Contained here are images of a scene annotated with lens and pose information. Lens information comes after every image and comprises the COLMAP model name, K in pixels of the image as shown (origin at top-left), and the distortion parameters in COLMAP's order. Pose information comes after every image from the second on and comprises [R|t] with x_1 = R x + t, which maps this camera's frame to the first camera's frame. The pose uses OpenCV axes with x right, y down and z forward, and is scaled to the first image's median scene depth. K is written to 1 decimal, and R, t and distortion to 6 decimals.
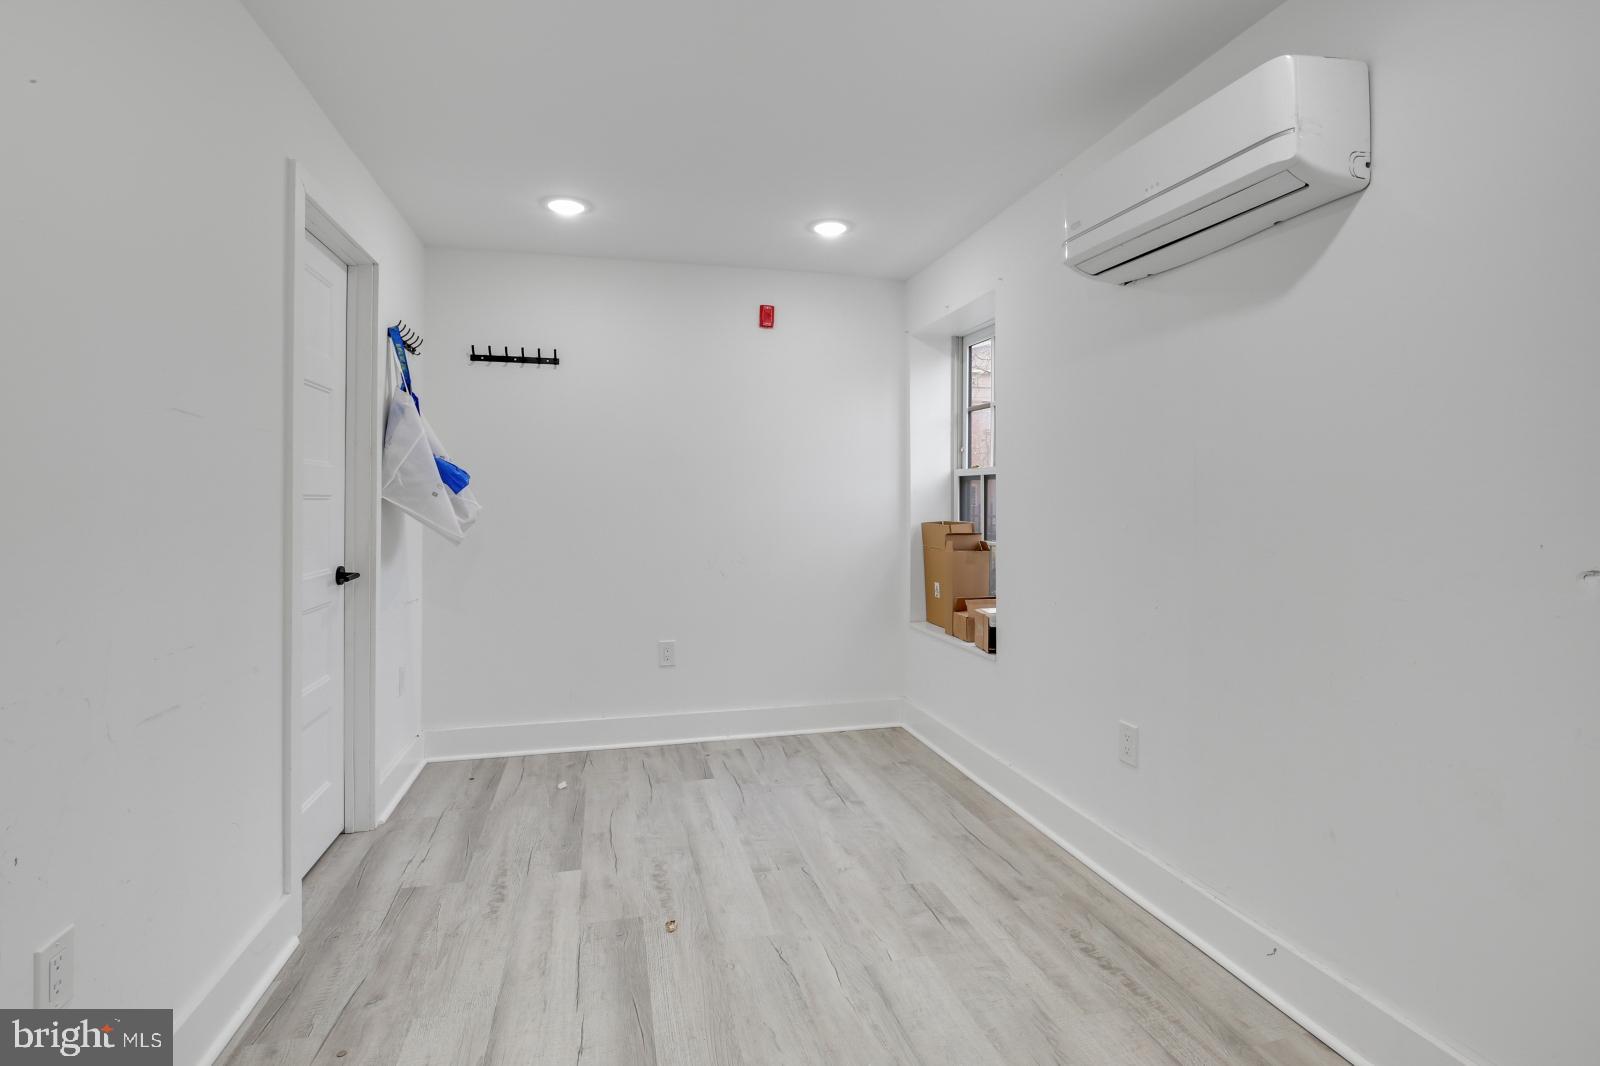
lens RADIAL K [[746.0, 0, 800.1], [0, 746.0, 491.7], [0, 0, 1]] dist [-0.004540, 0.000744]
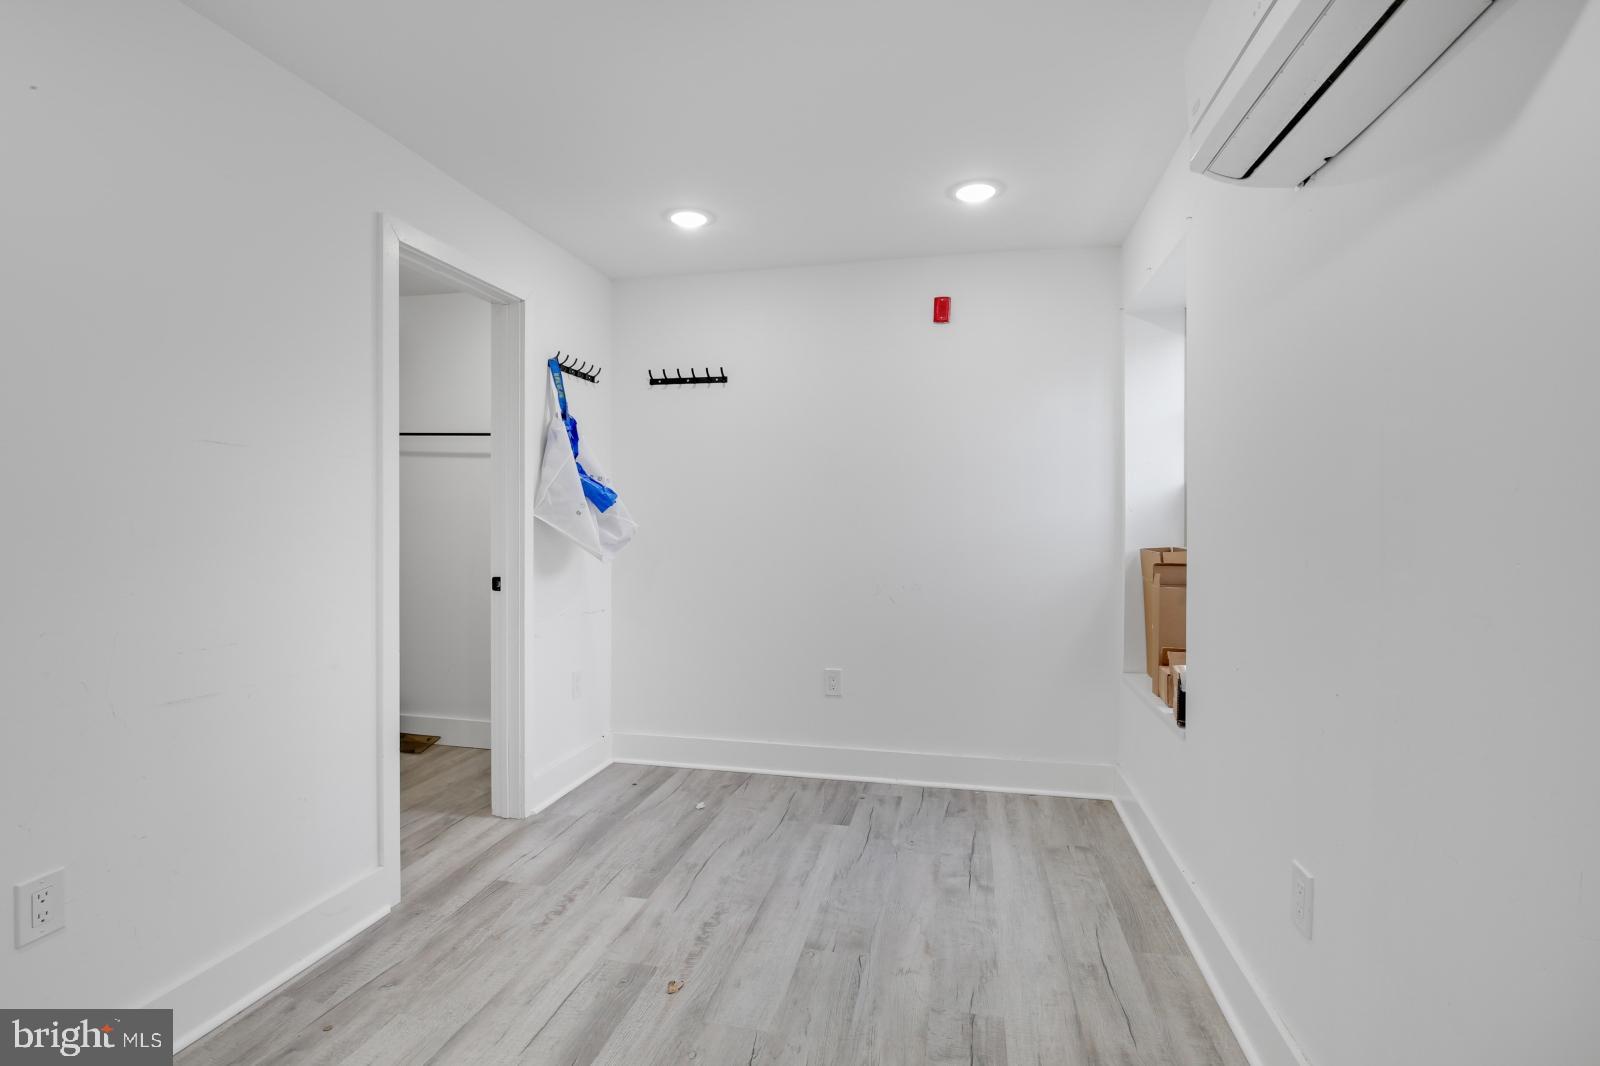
lens RADIAL K [[747.1, 0, 806.0], [0, 747.1, 523.8], [0, 0, 1]] dist [-0.008001, -0.000304]
pose [[0.900123, 0.005926, -0.435596, 0.271719], [0.001474, 0.999860, 0.016649, 0.001682], [0.435634, -0.015628, 0.899988, 0.193980]]
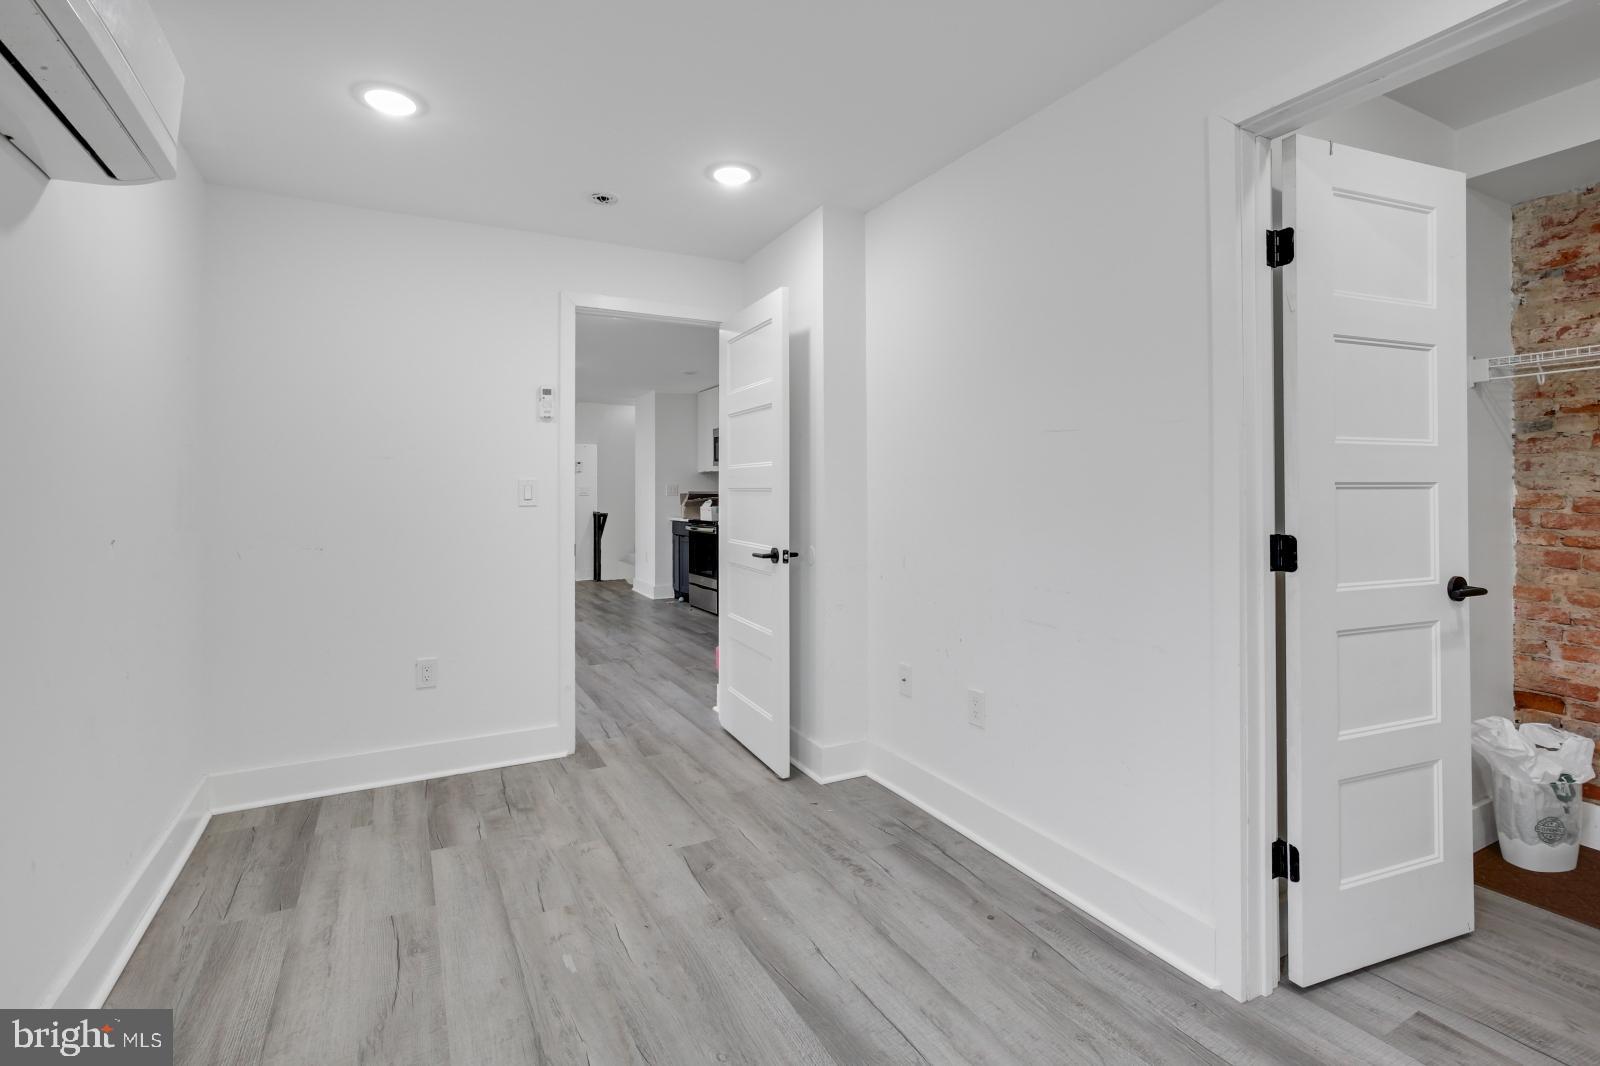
lens RADIAL K [[746.0, 0, 800.1], [0, 746.0, 491.7], [0, 0, 1]] dist [-0.004540, 0.000744]
pose [[-0.969303, 0.003691, -0.245843, 0.016475], [0.008079, 0.999826, -0.016840, 0.014712], [0.245738, -0.018309, -0.969163, 1.253341]]
